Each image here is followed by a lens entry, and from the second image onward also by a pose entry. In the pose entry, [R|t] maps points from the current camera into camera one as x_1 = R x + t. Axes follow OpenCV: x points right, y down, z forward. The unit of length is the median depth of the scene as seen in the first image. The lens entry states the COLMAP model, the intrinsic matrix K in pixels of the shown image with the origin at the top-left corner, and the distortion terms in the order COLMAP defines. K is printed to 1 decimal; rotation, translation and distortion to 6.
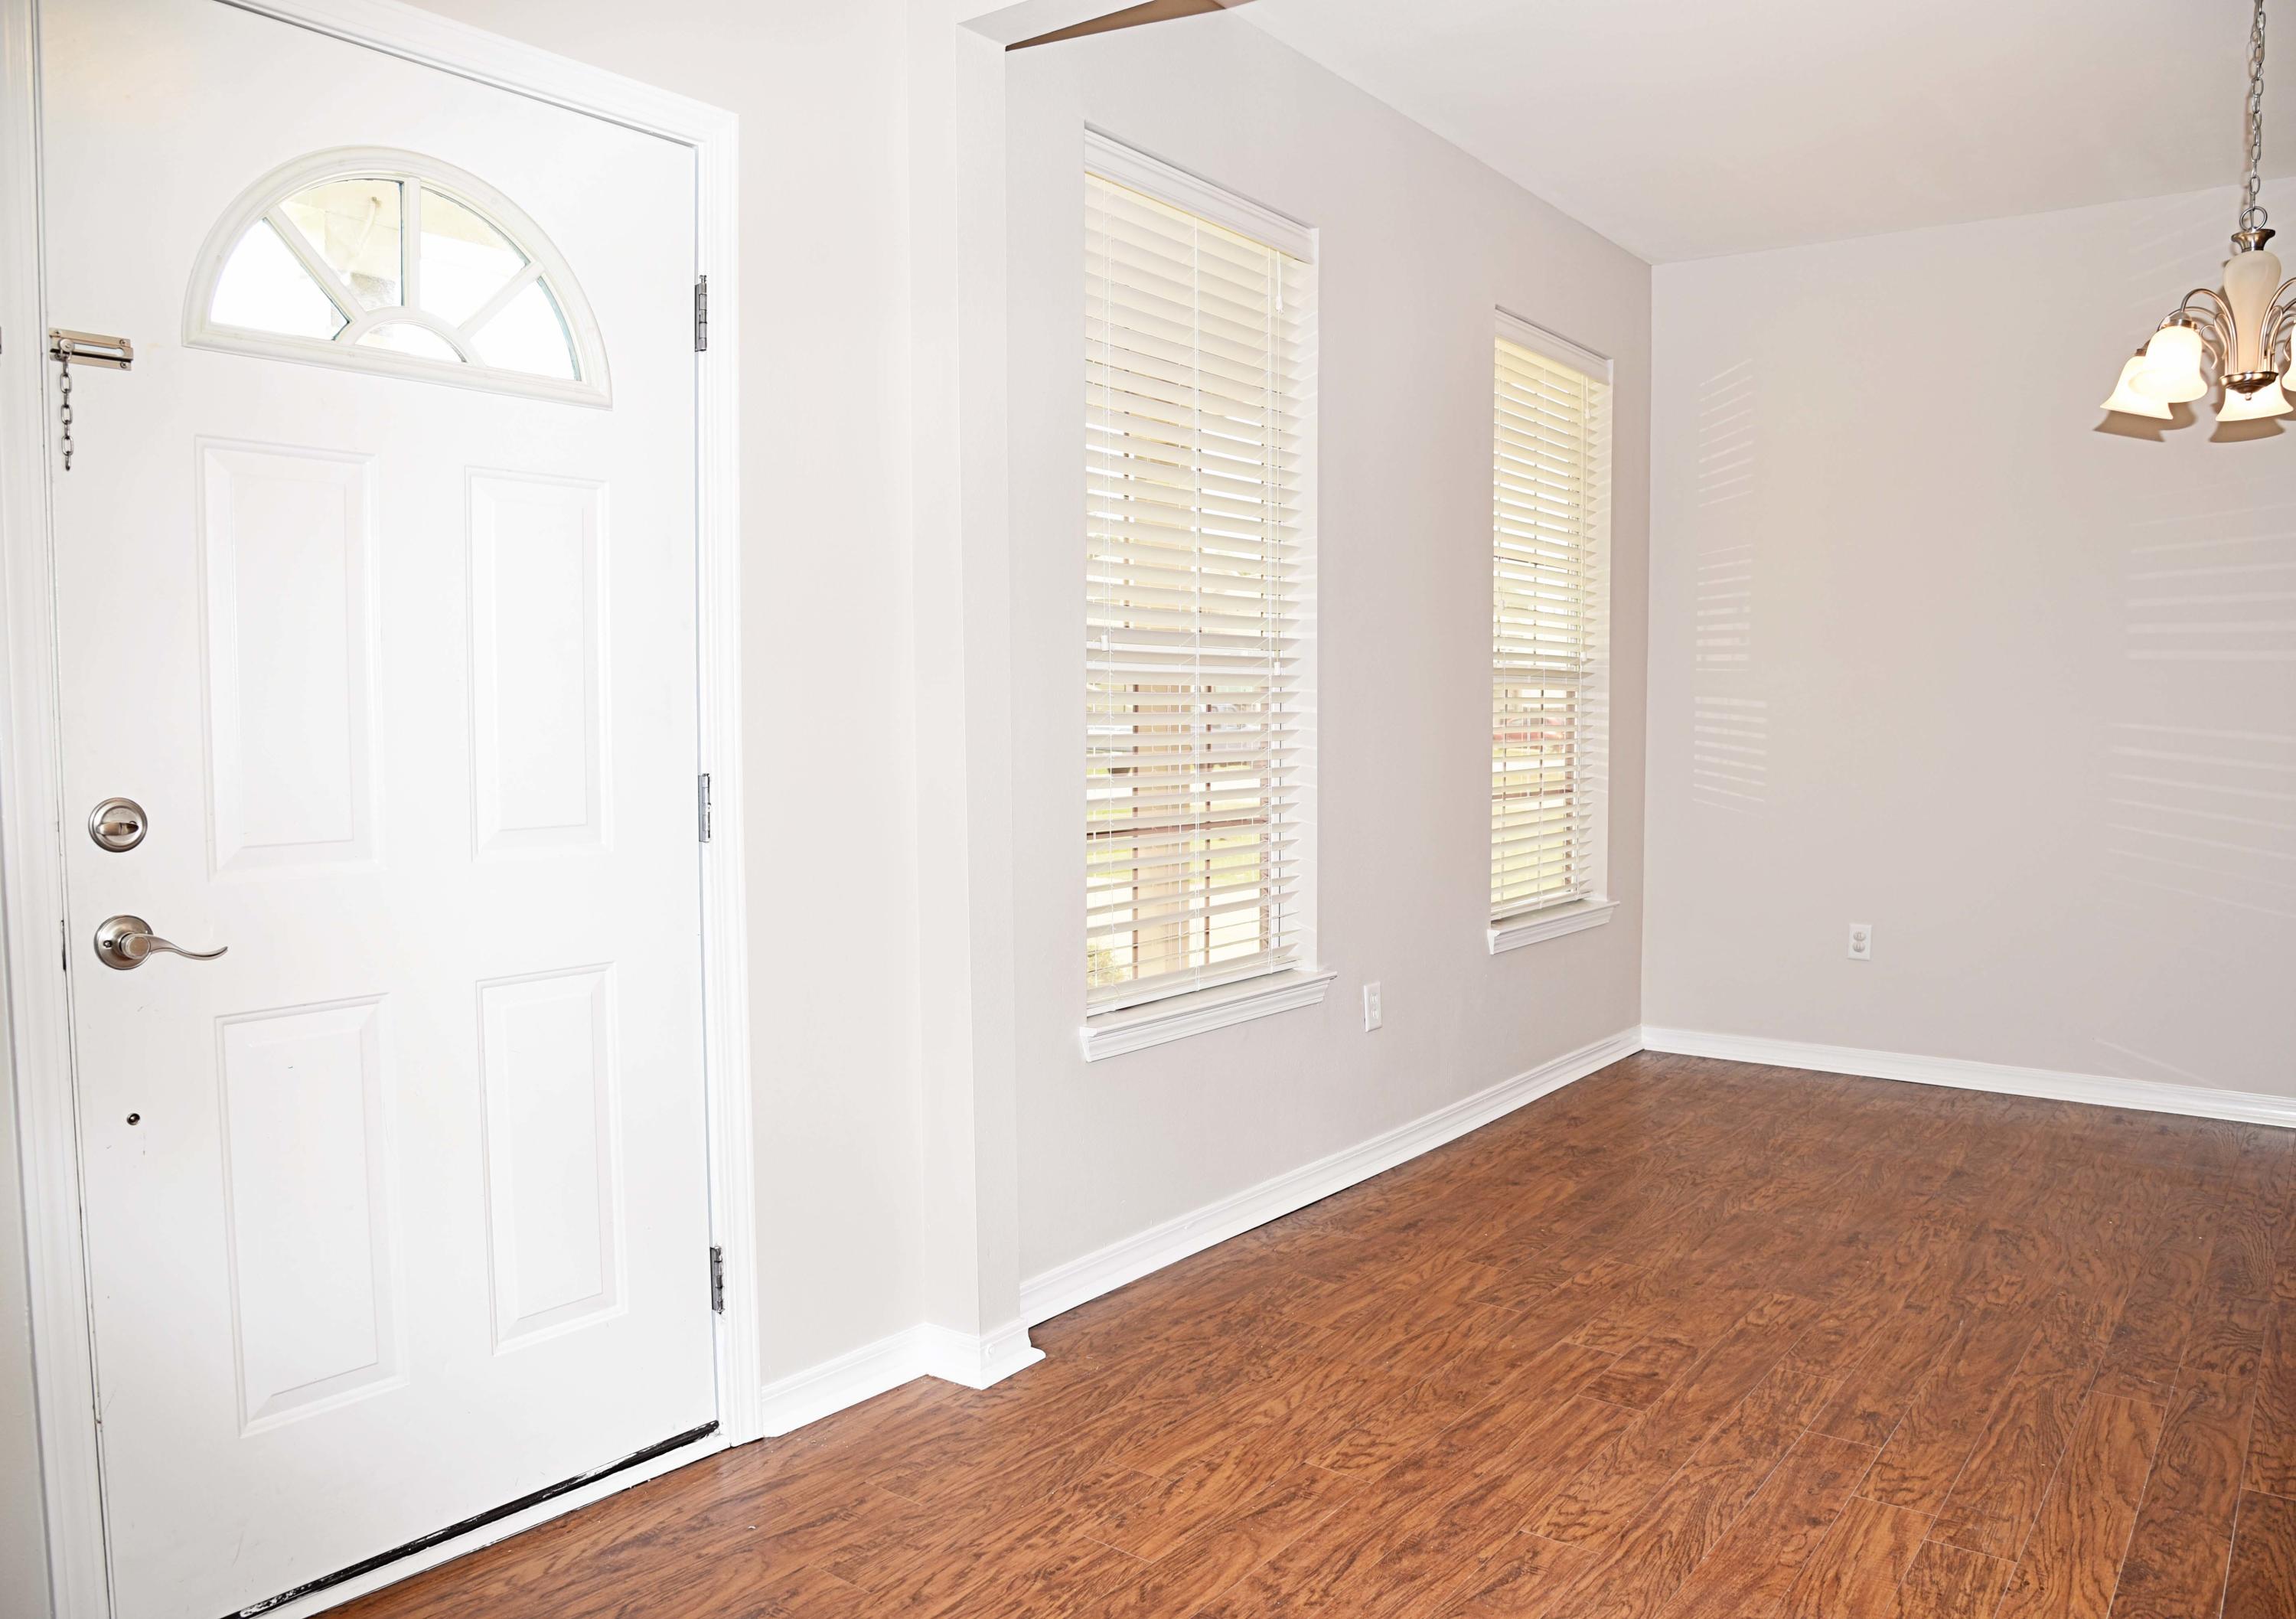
lens RADIAL K [[1650.1, 0, 1162.8], [0, 1650.1, 814.8], [0, 0, 1]] dist [-0.091430, 0.029302]
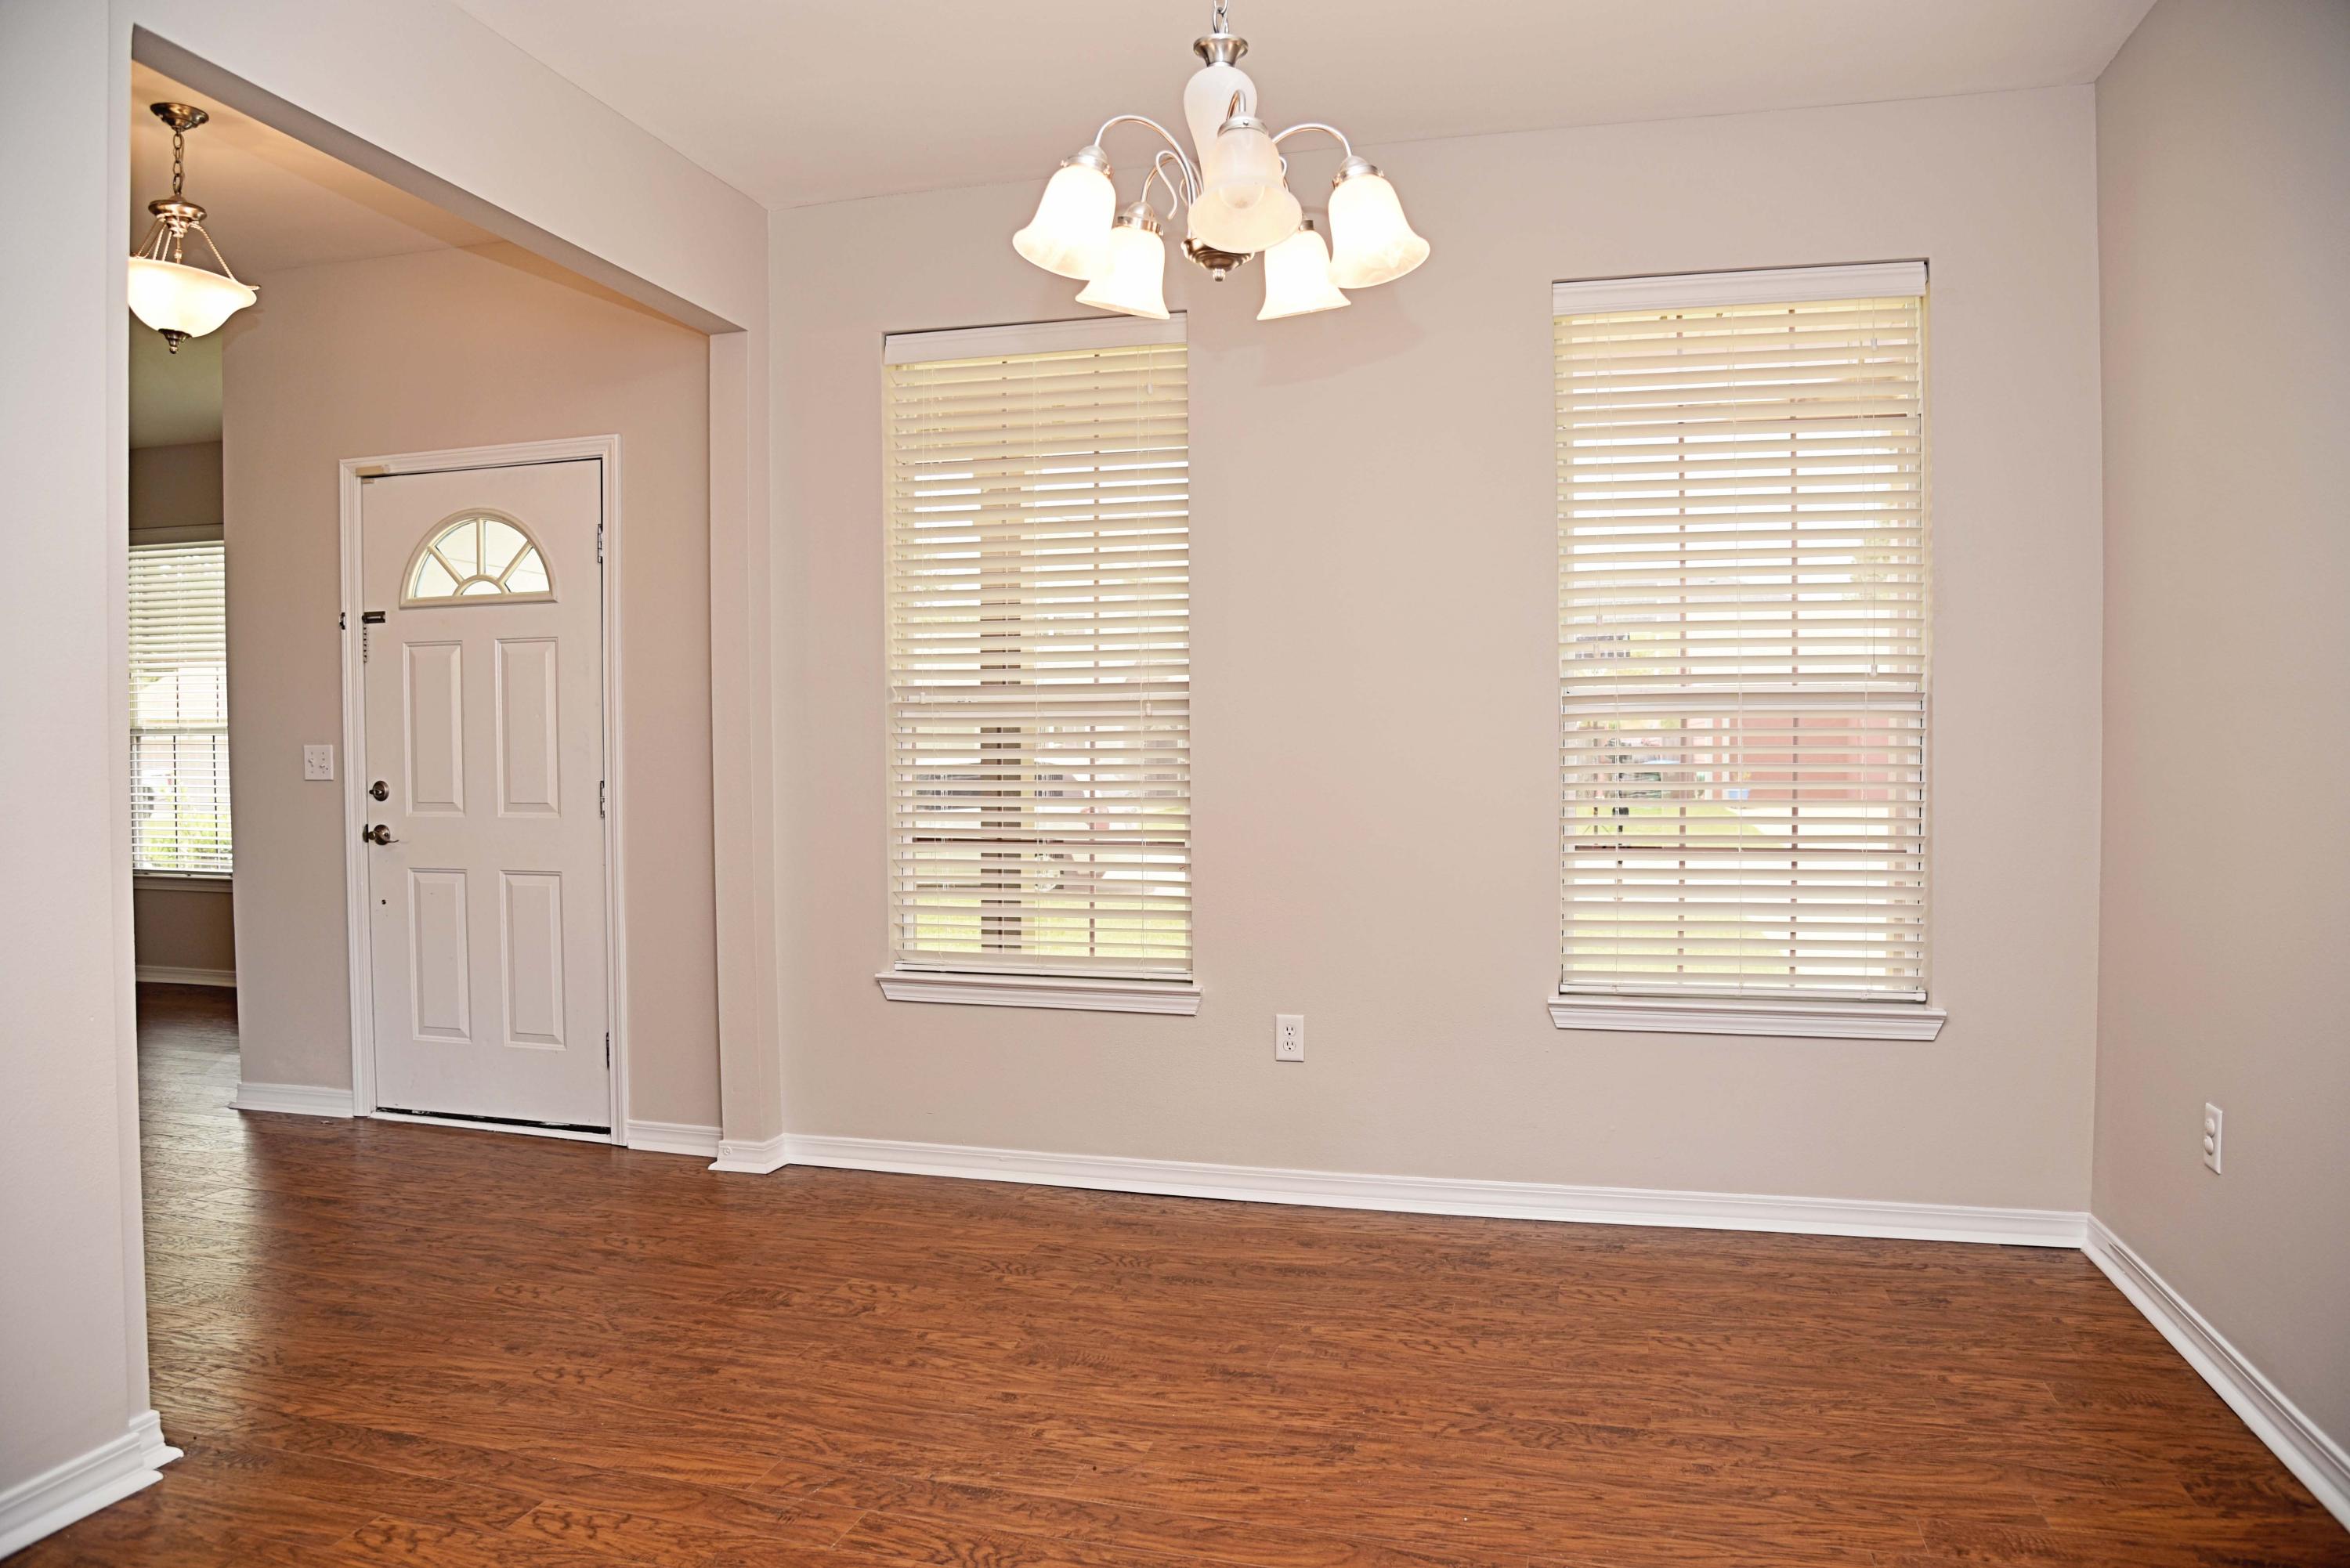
lens RADIAL K [[1574.4, 0, 1151.5], [0, 1574.4, 777.4], [0, 0, 1]] dist [-0.110398, 0.052397]
pose [[0.362253, 0.011325, -0.932011, 1.226538], [-0.058370, 0.998239, -0.010557, -0.034873], [0.930250, 0.058226, 0.362276, 0.694430]]
